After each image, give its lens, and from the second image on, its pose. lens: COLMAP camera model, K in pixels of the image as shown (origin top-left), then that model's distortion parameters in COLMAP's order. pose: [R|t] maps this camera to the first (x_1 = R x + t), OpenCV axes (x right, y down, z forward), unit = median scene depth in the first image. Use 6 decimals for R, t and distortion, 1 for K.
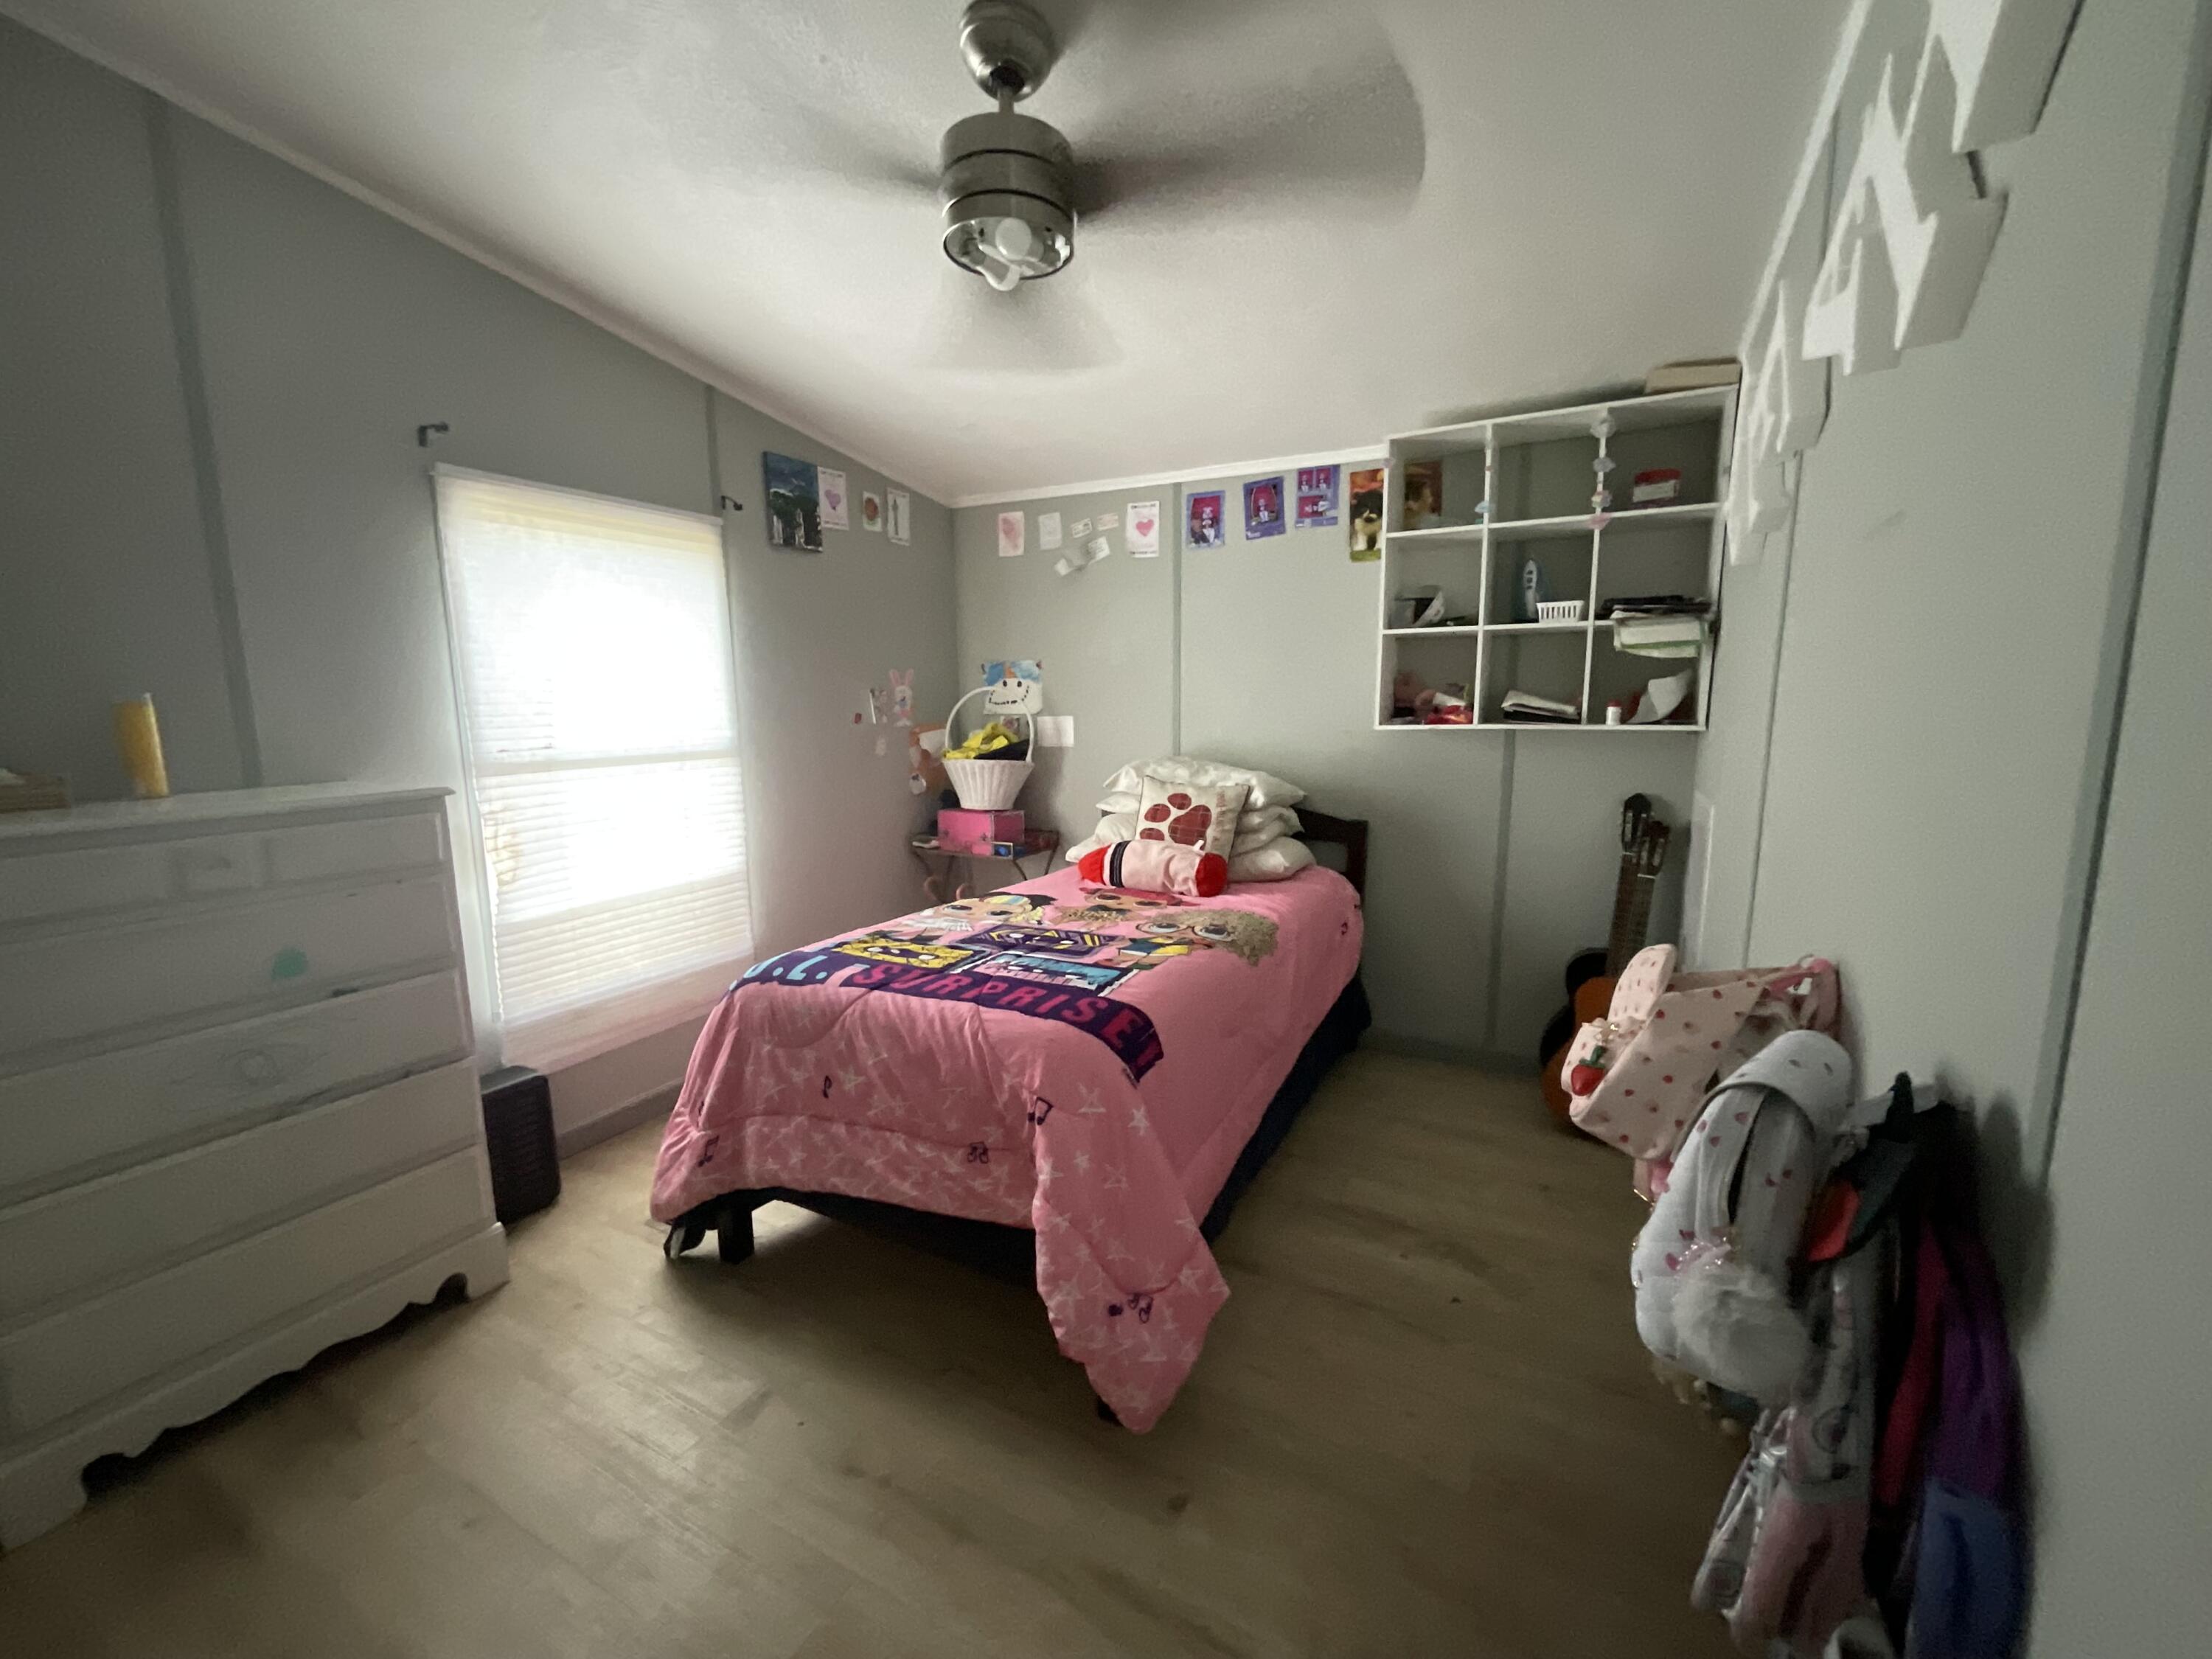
lens RADIAL K [[889.8, 0, 1108.5], [0, 889.8, 828.6], [0, 0, 1]] dist [0.004080, -0.003610]
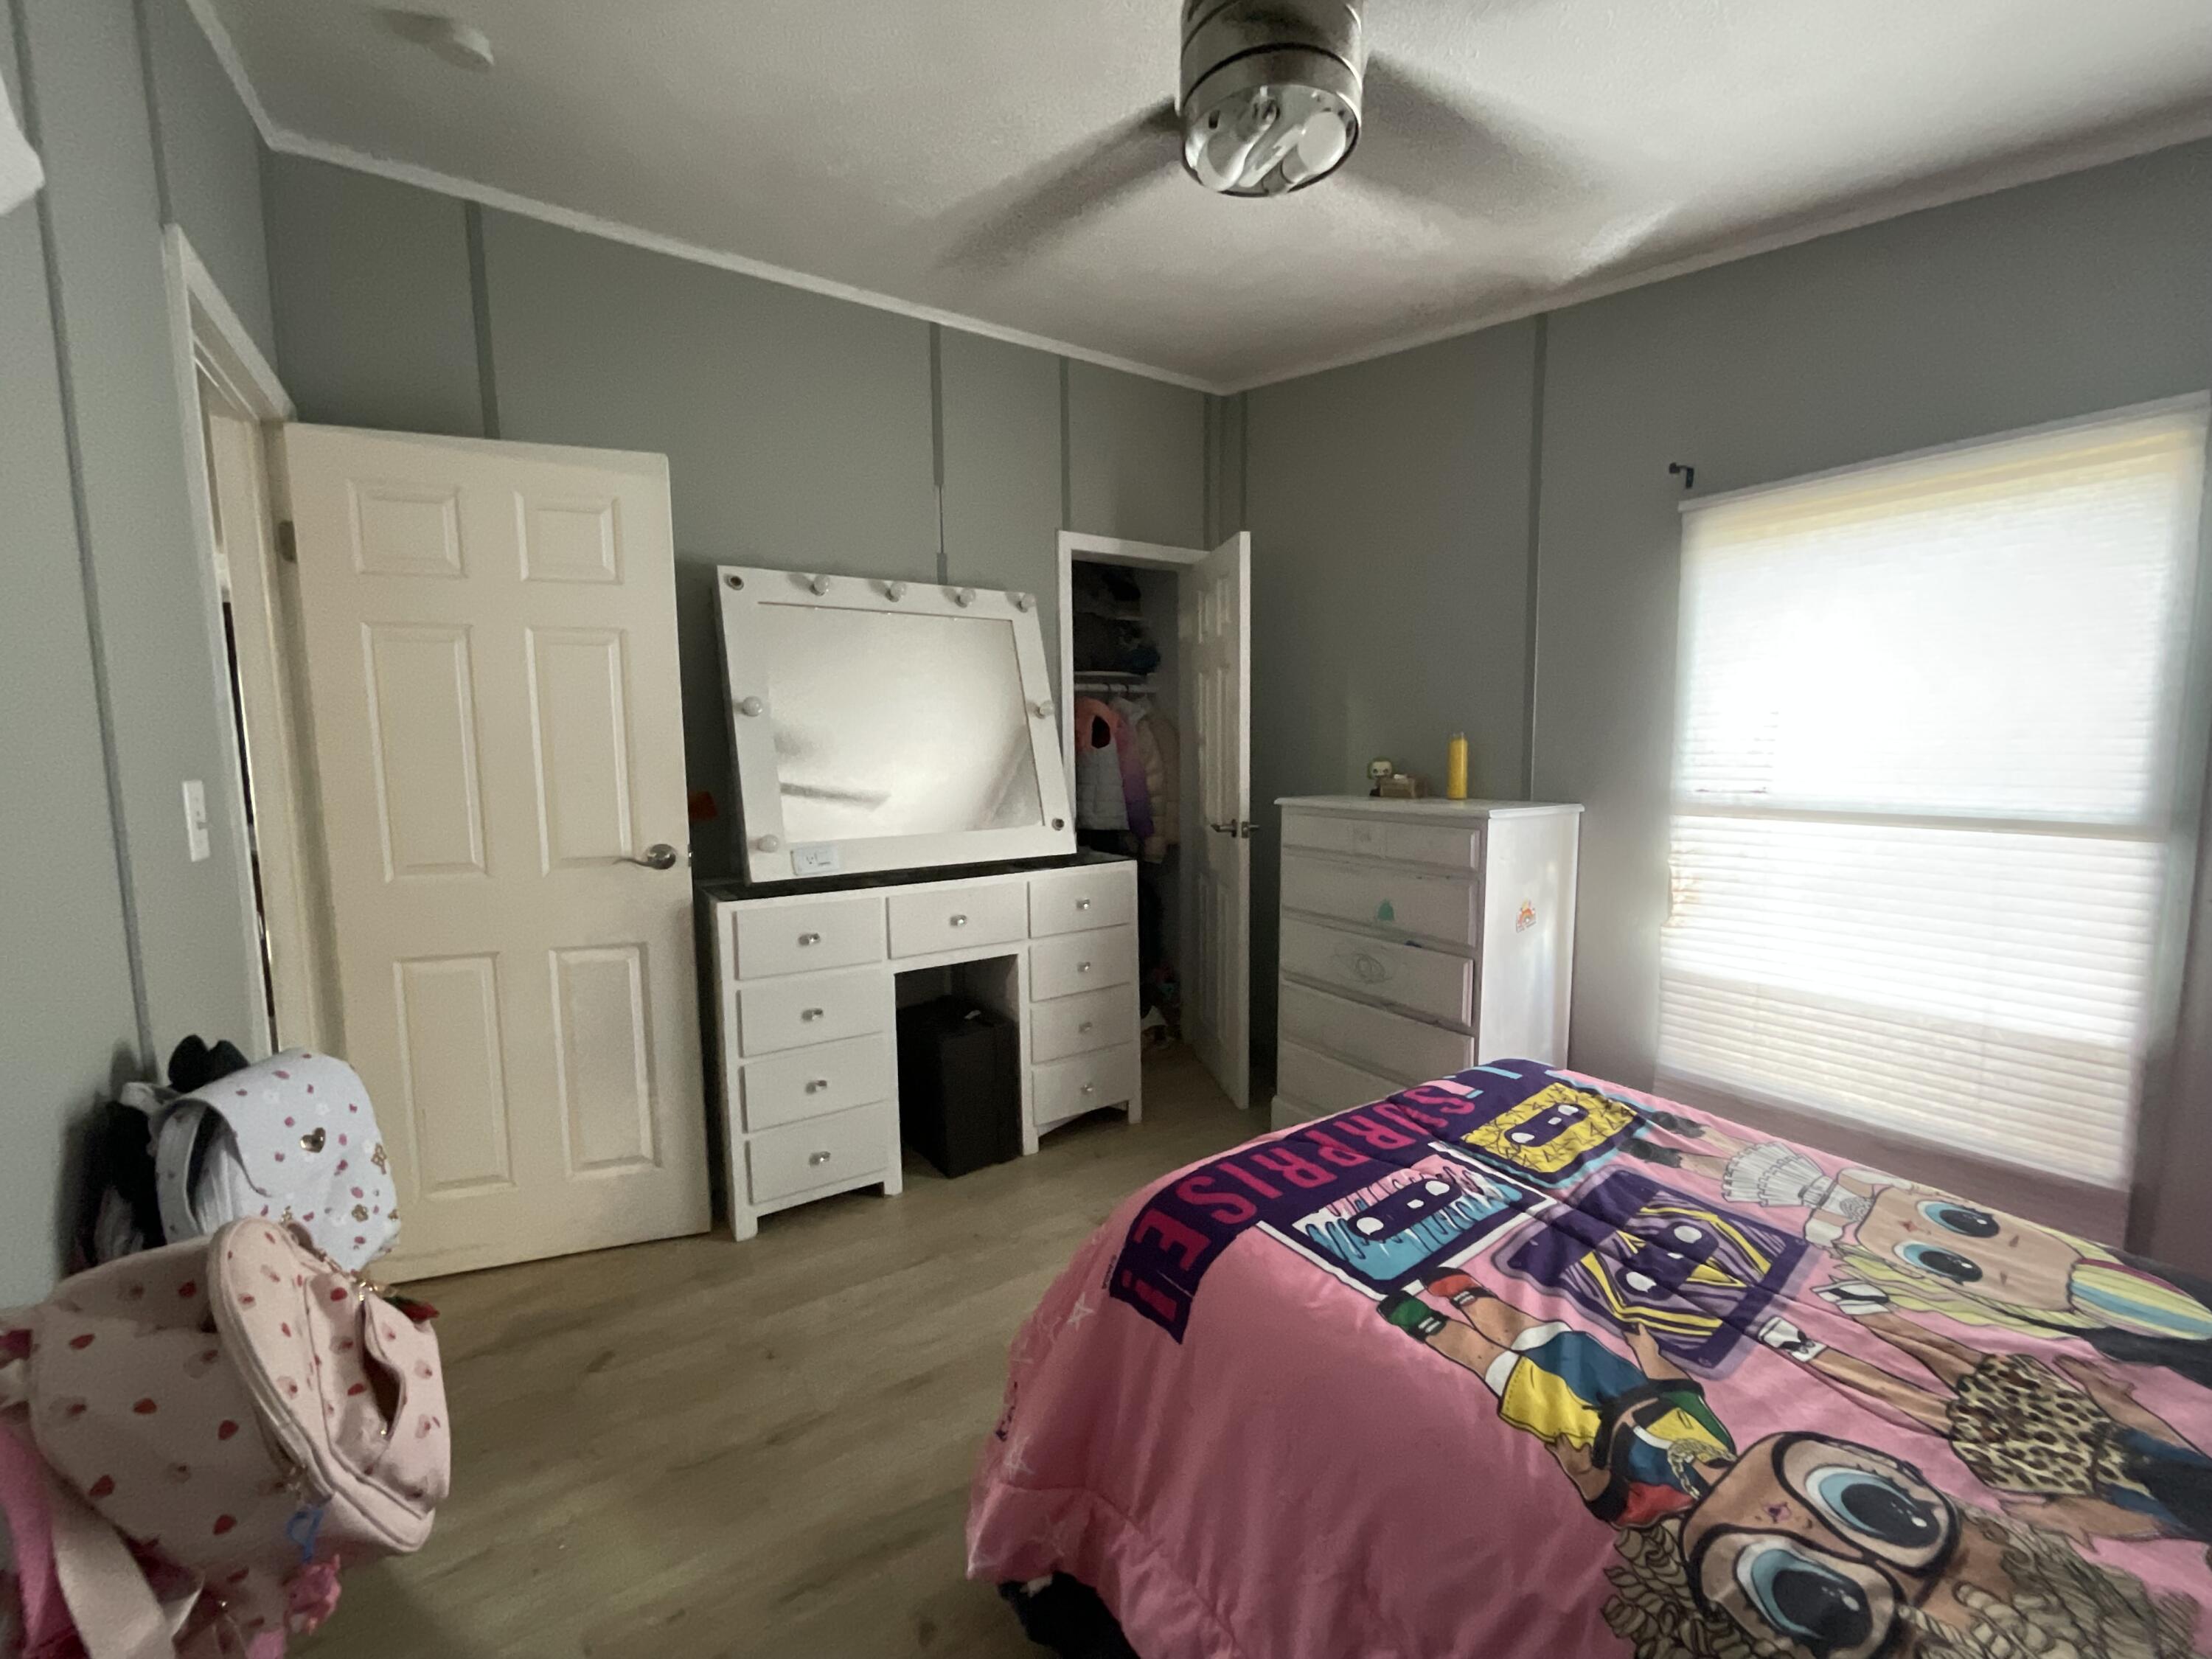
lens RADIAL K [[889.8, 0, 1119.5], [0, 889.8, 829.9], [0, 0, 1]] dist [0.004080, -0.003610]
pose [[-0.473852, 0.101862, -0.874693, 0.490006], [-0.112362, 0.978175, 0.174784, -0.159368], [0.873407, 0.181104, -0.452065, 1.006810]]
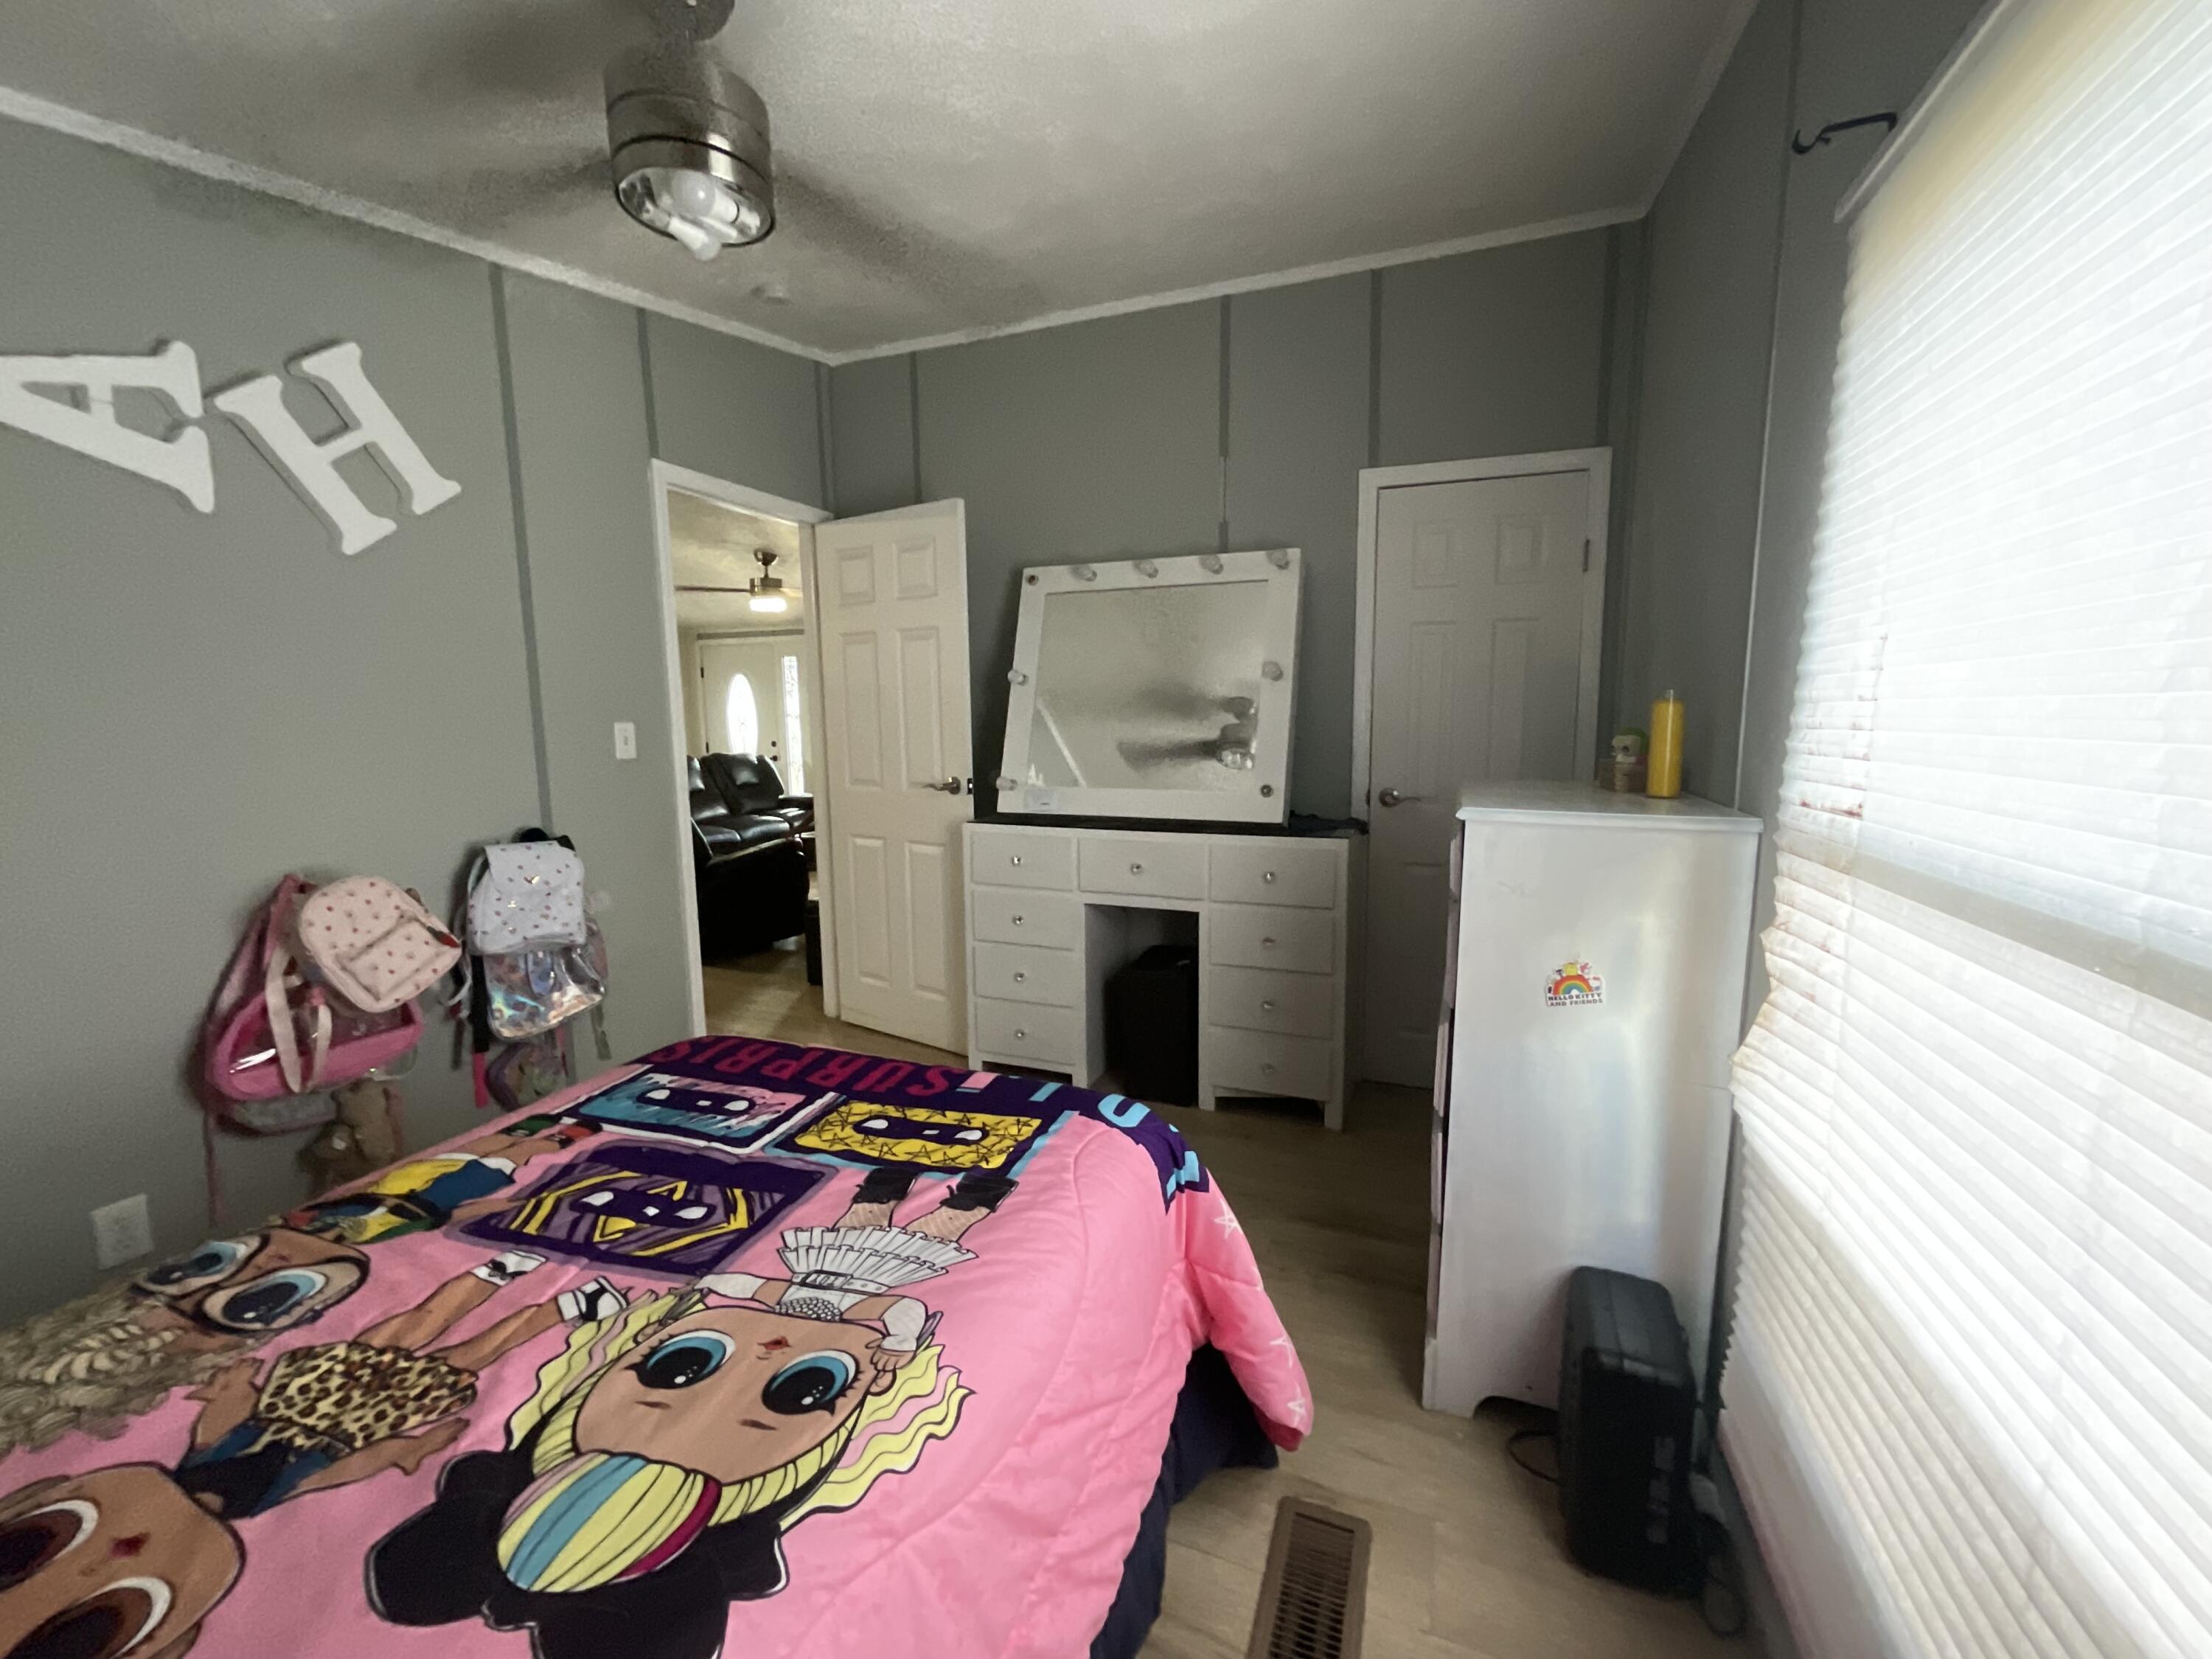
lens RADIAL K [[889.8, 0, 1100.3], [0, 889.8, 829.8], [0, 0, 1]] dist [0.004080, -0.003610]
pose [[-0.992532, 0.029572, -0.118342, -0.294700], [-0.003831, 0.962133, 0.272555, -0.223429], [0.121921, 0.270973, -0.954834, 1.570827]]
